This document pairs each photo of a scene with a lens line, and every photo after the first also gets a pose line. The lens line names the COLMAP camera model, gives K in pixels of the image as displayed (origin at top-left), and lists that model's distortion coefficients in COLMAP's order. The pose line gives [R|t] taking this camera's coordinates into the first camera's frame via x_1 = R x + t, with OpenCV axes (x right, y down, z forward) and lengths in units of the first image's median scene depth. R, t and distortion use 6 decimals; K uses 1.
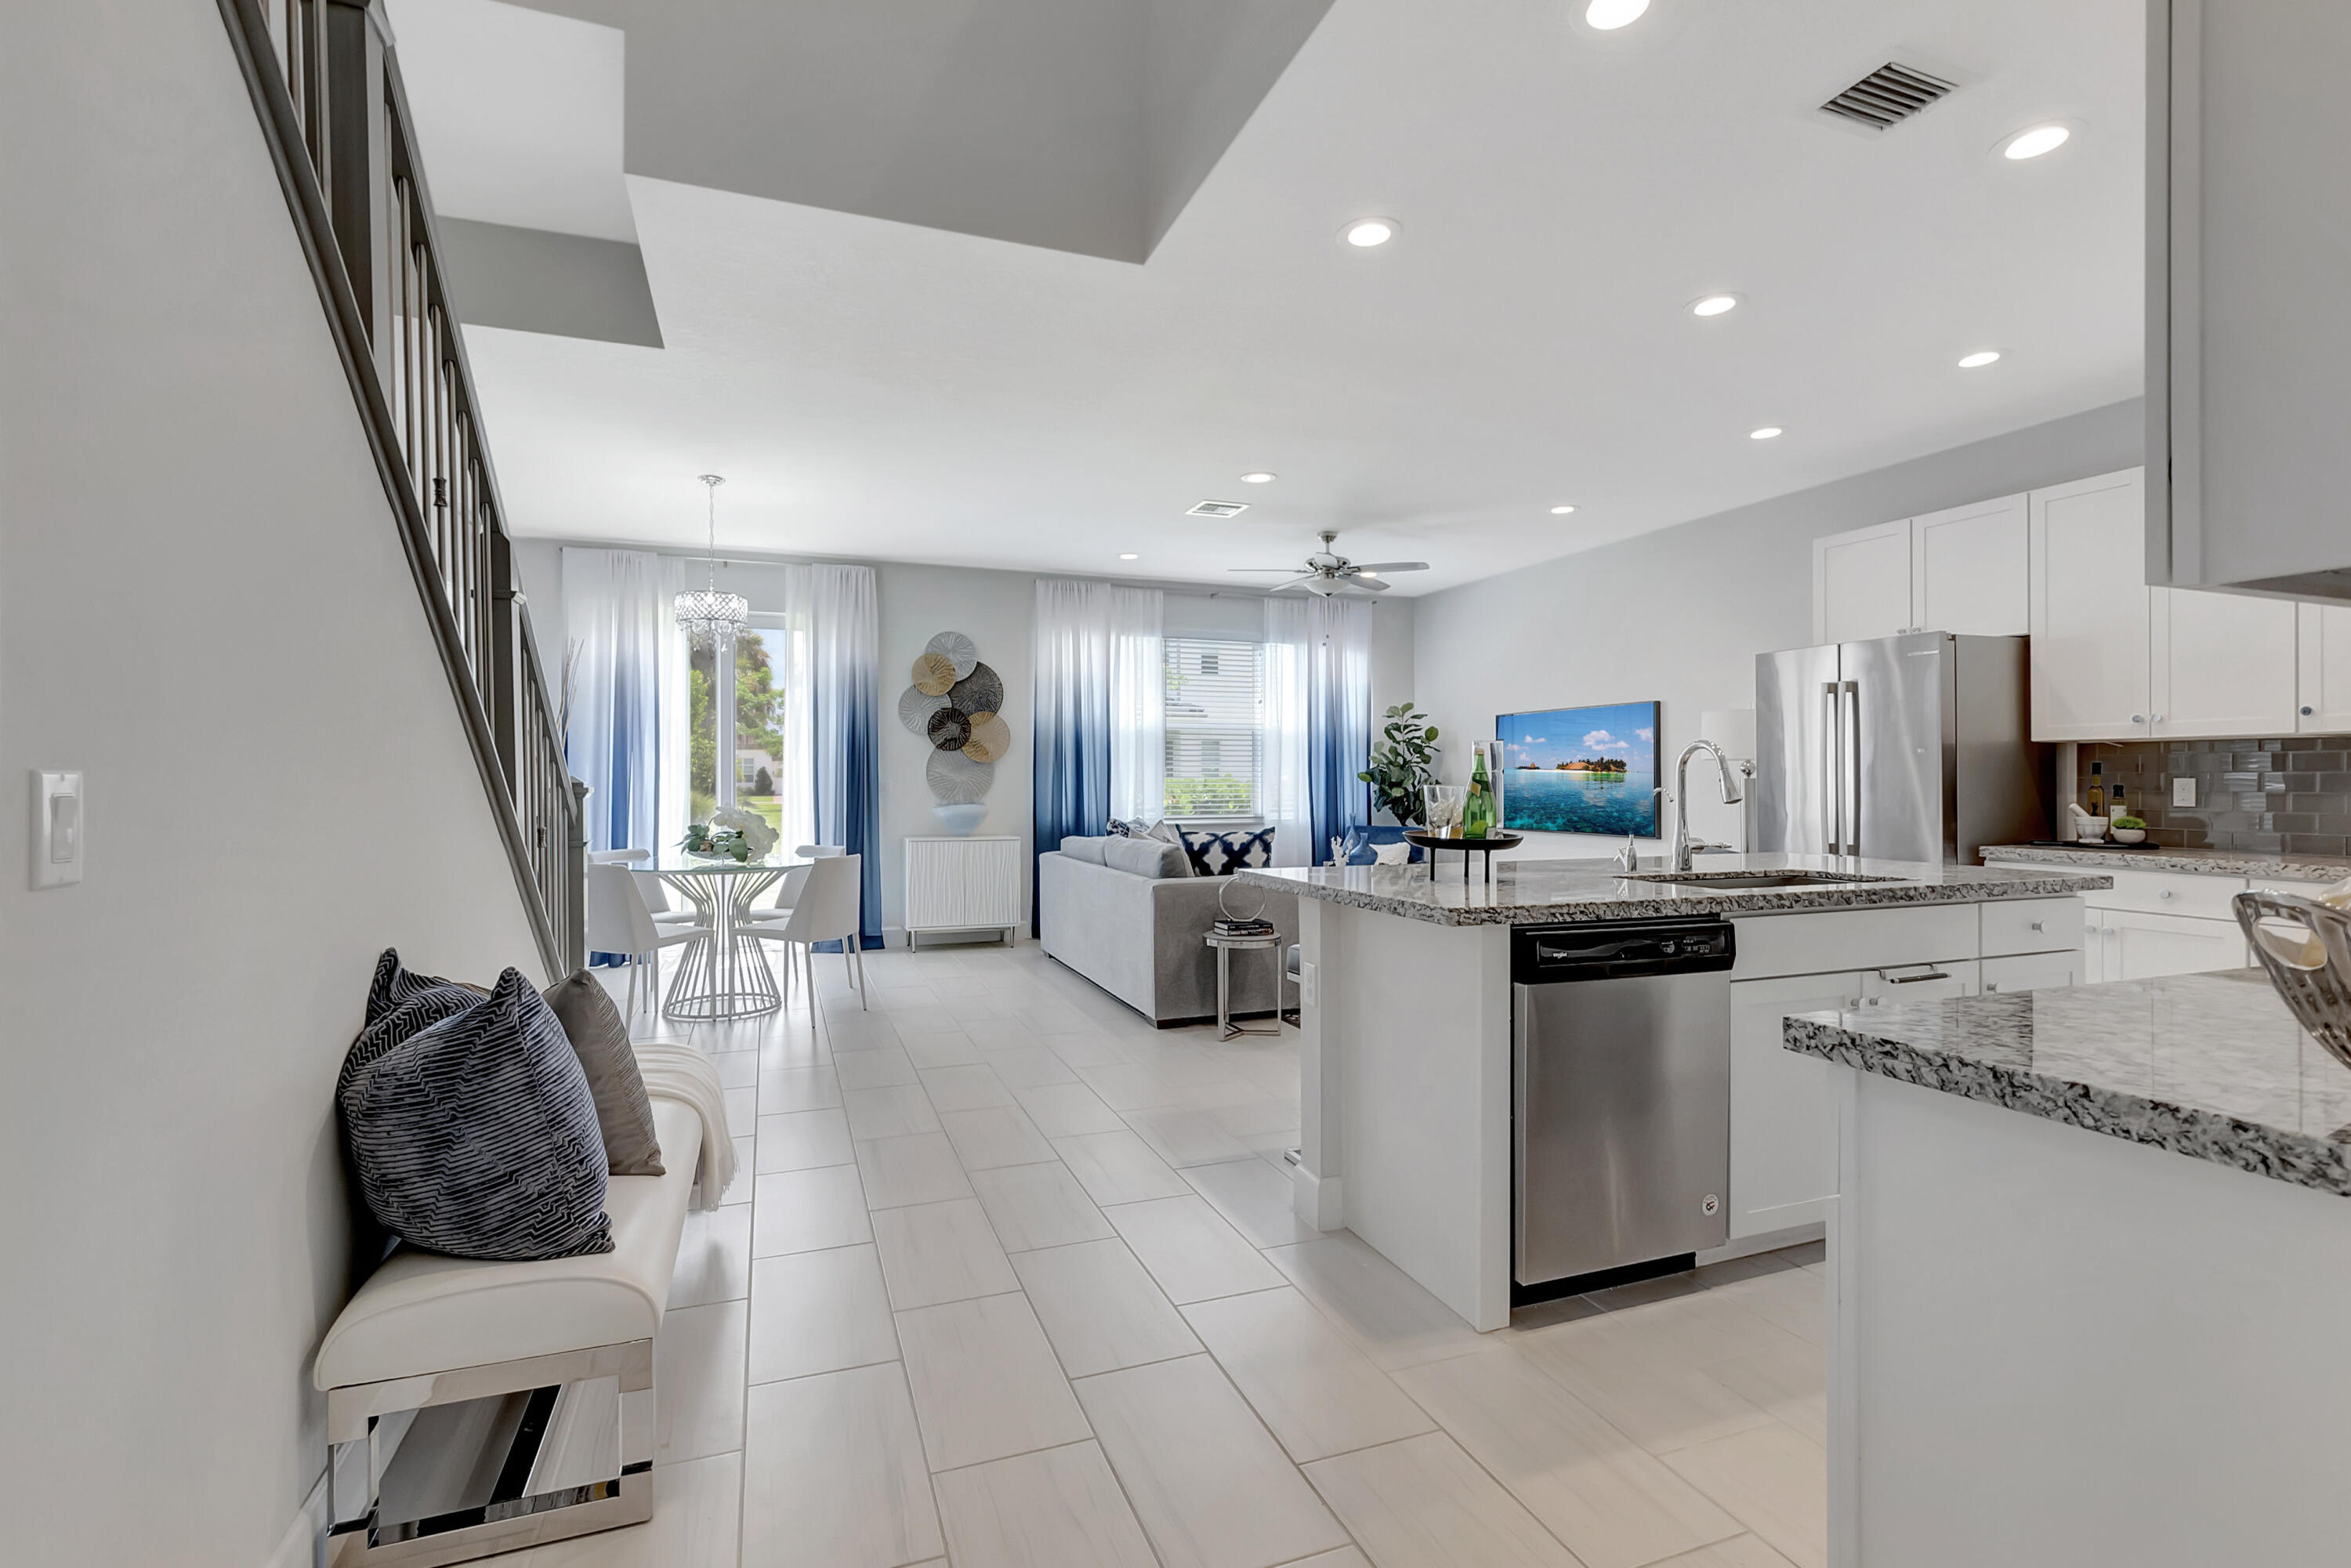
lens RADIAL K [[1064.4, 0, 1176.1], [0, 1064.4, 783.2], [0, 0, 1]] dist [0.004683, -0.000373]
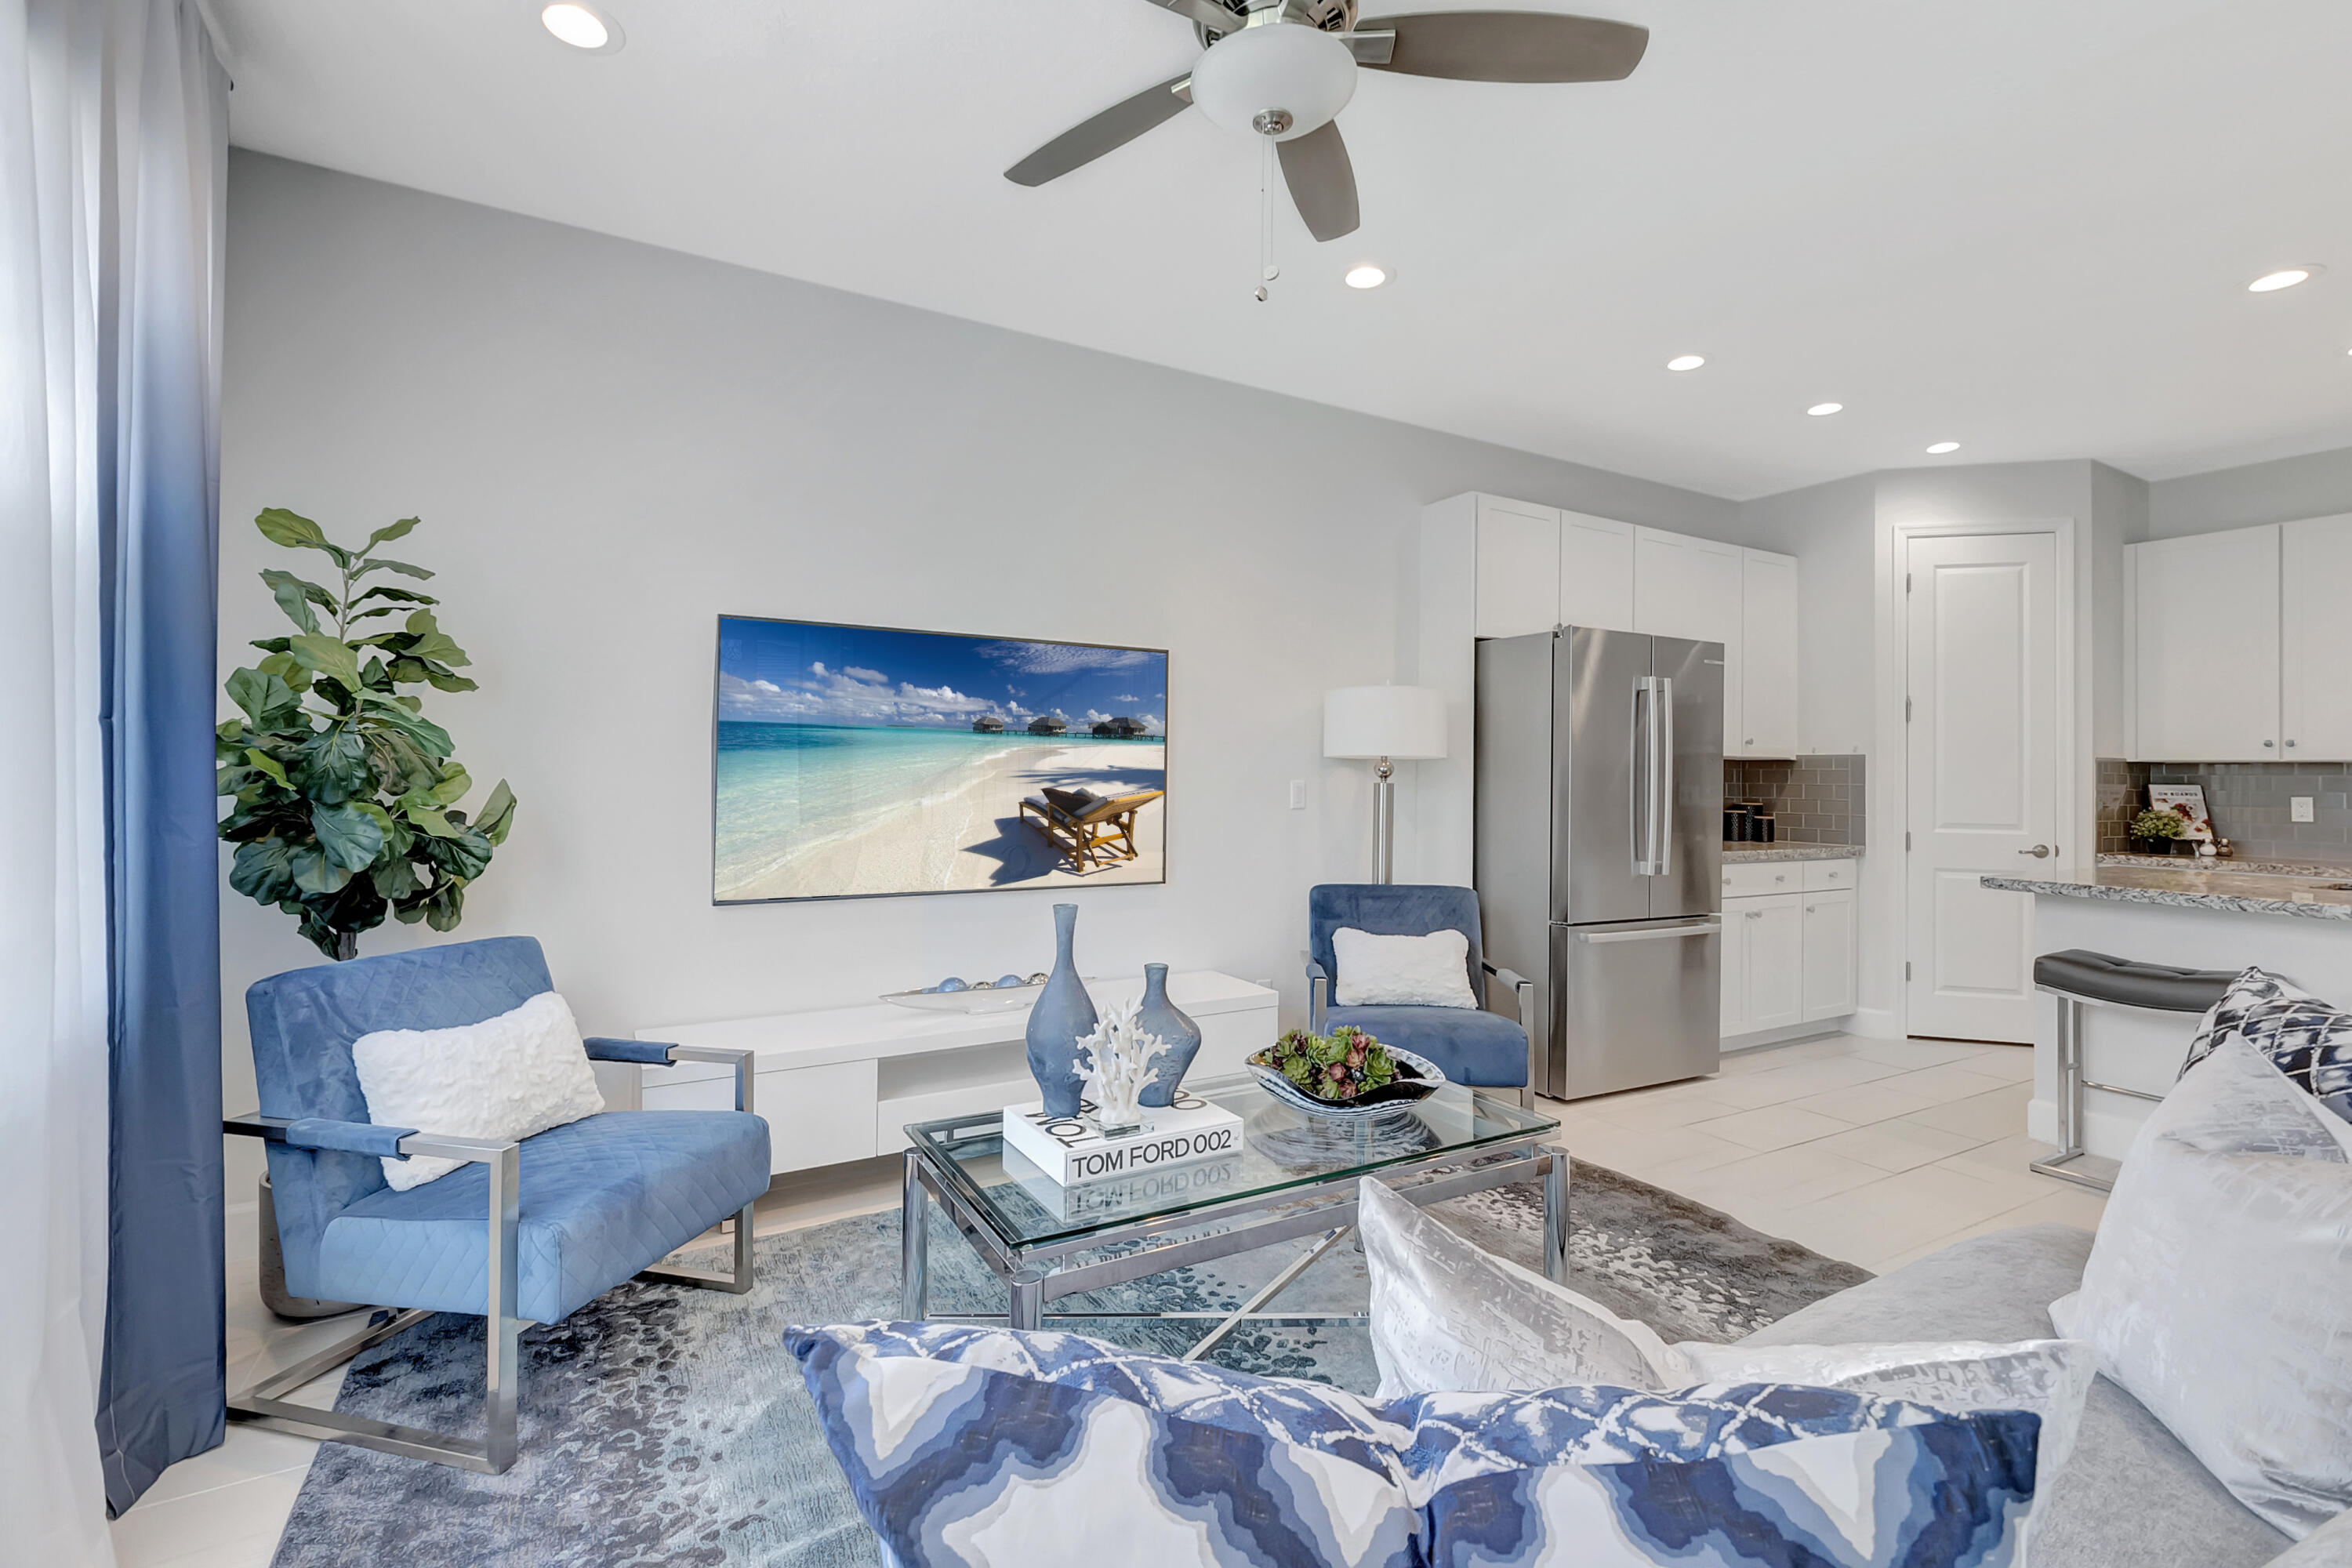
lens RADIAL K [[1064.9, 0, 1179.1], [0, 1064.9, 767.9], [0, 0, 1]] dist [0.004683, -0.000373]
pose [[-0.151995, 0.004332, 0.988372, -0.107728], [-0.009325, 0.999940, -0.005816, -0.007103], [-0.988337, -0.010101, -0.151946, 0.868046]]
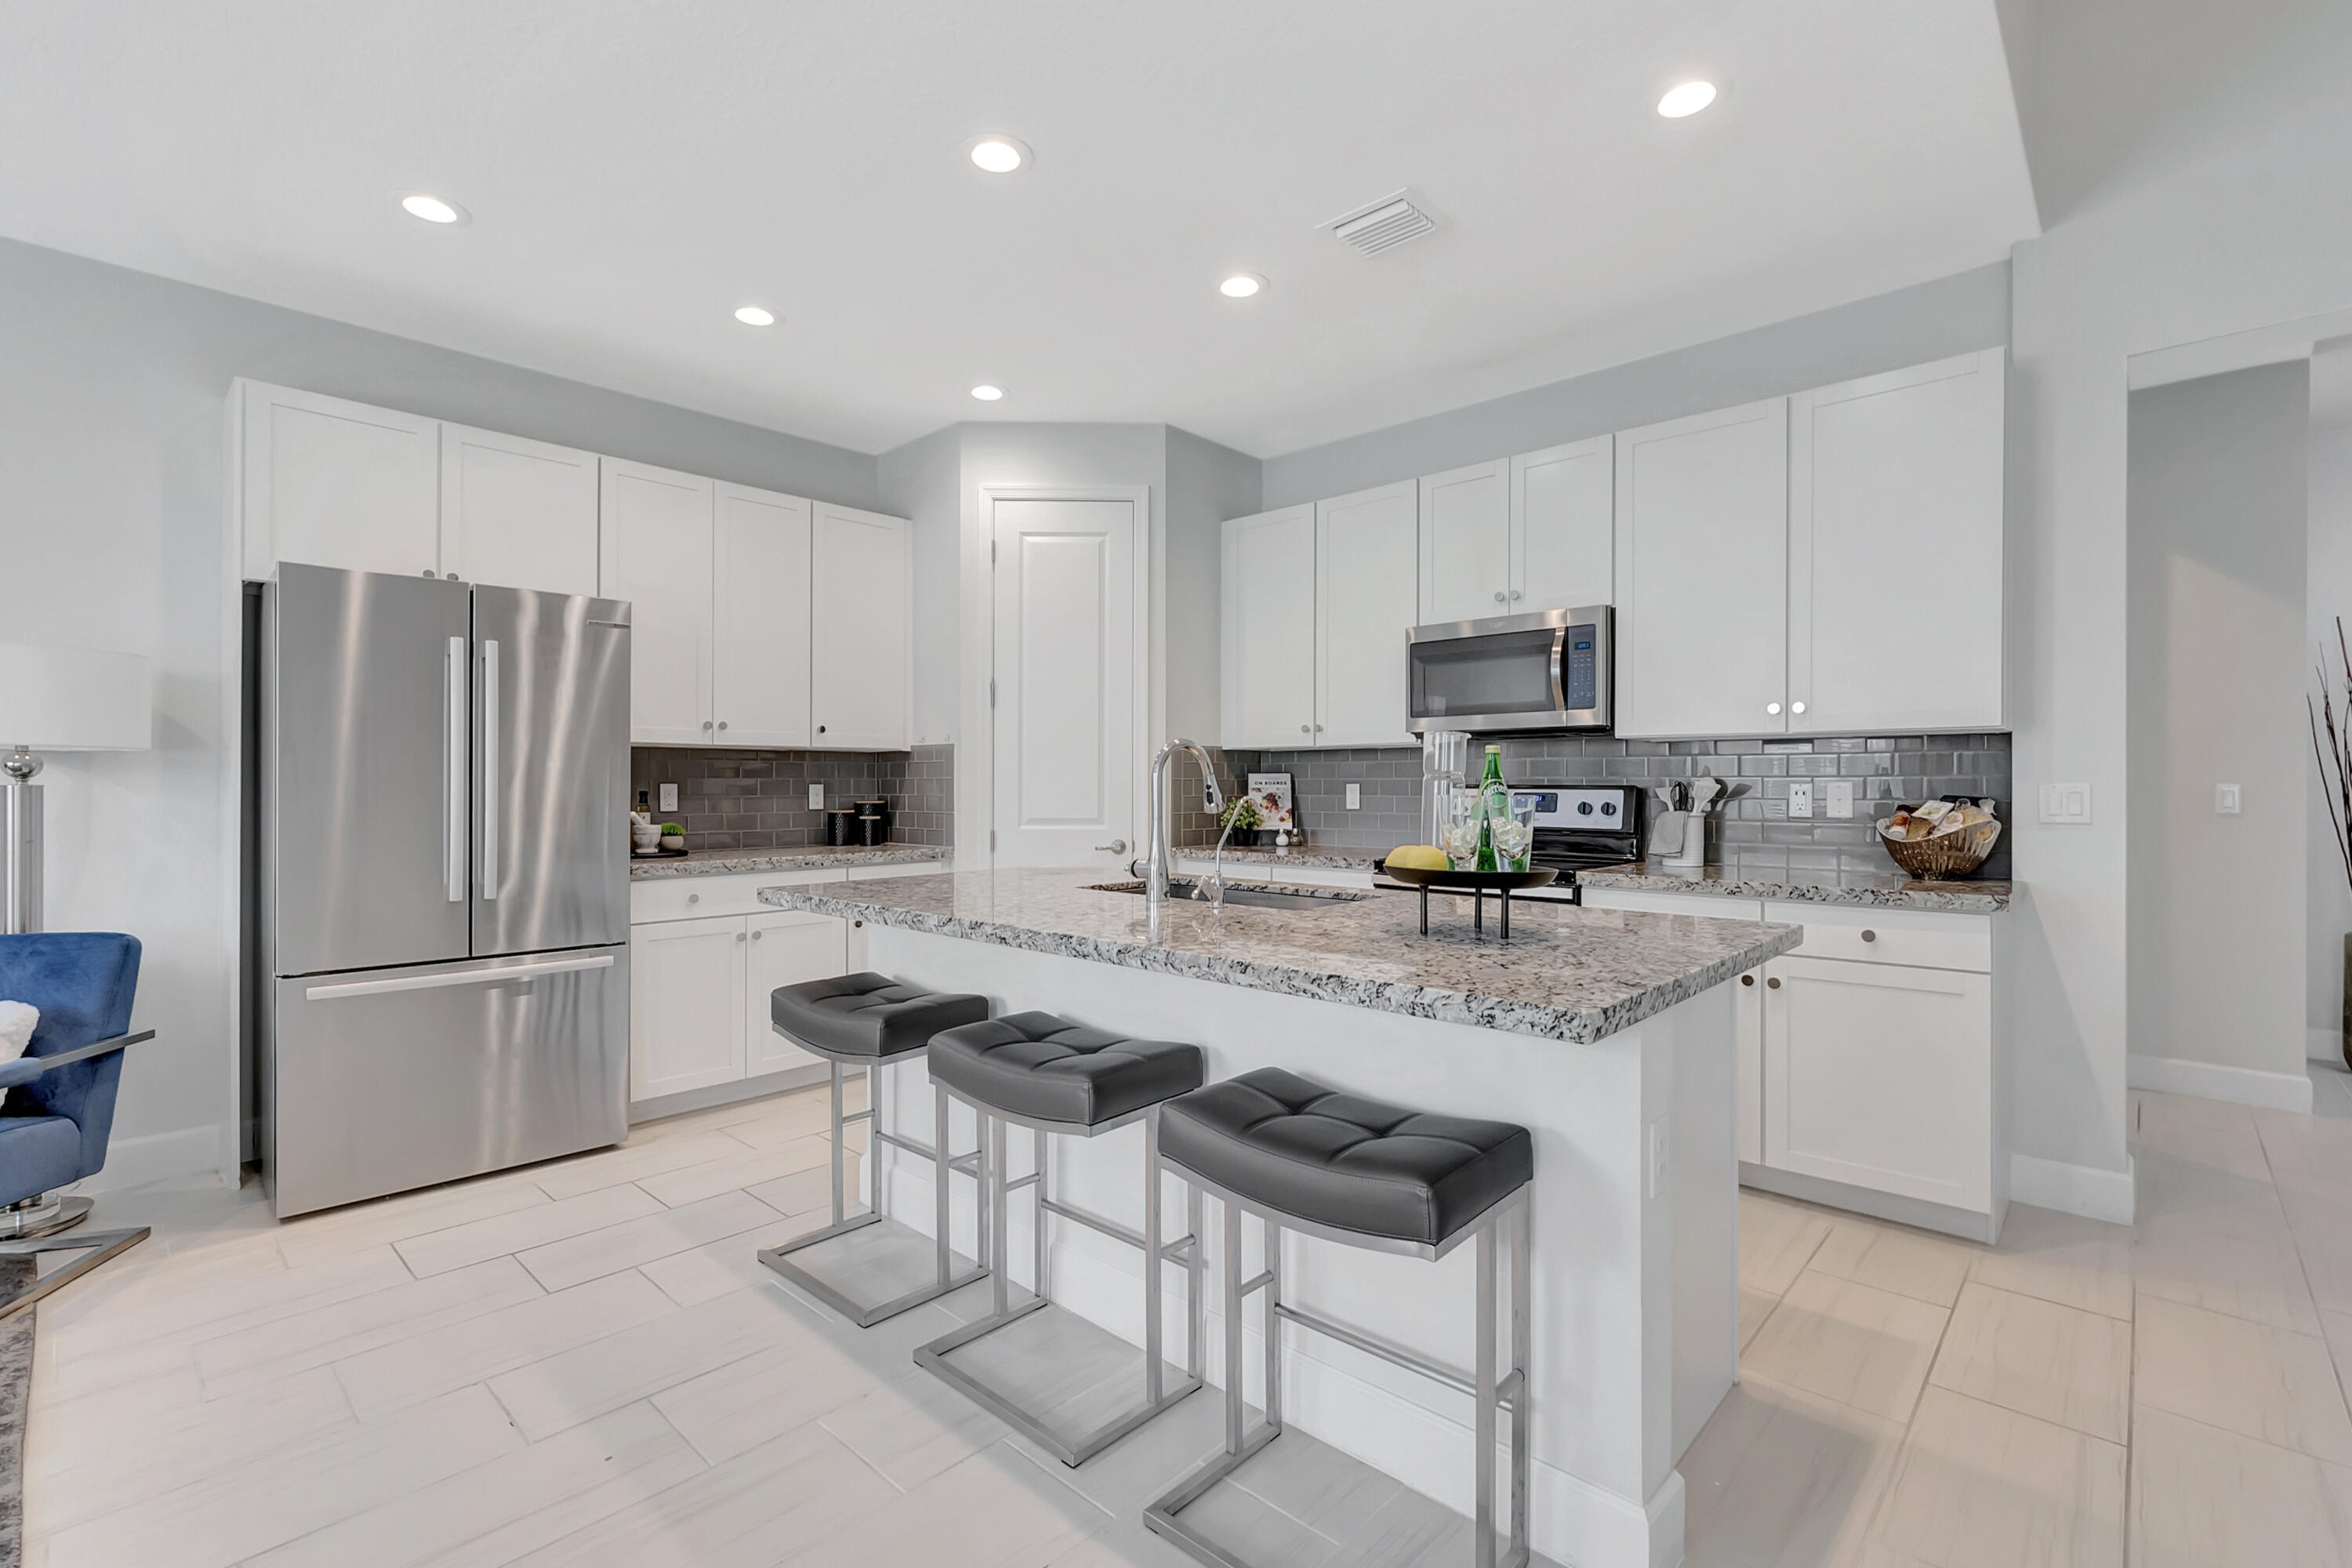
lens RADIAL K [[1064.9, 0, 1164.2], [0, 1064.9, 781.9], [0, 0, 1]] dist [0.004683, -0.000373]
pose [[-0.426330, 0.001301, 0.904567, -0.095610], [0.006161, 0.999980, 0.001465, -0.002753], [-0.904547, 0.006197, -0.426329, 0.510851]]
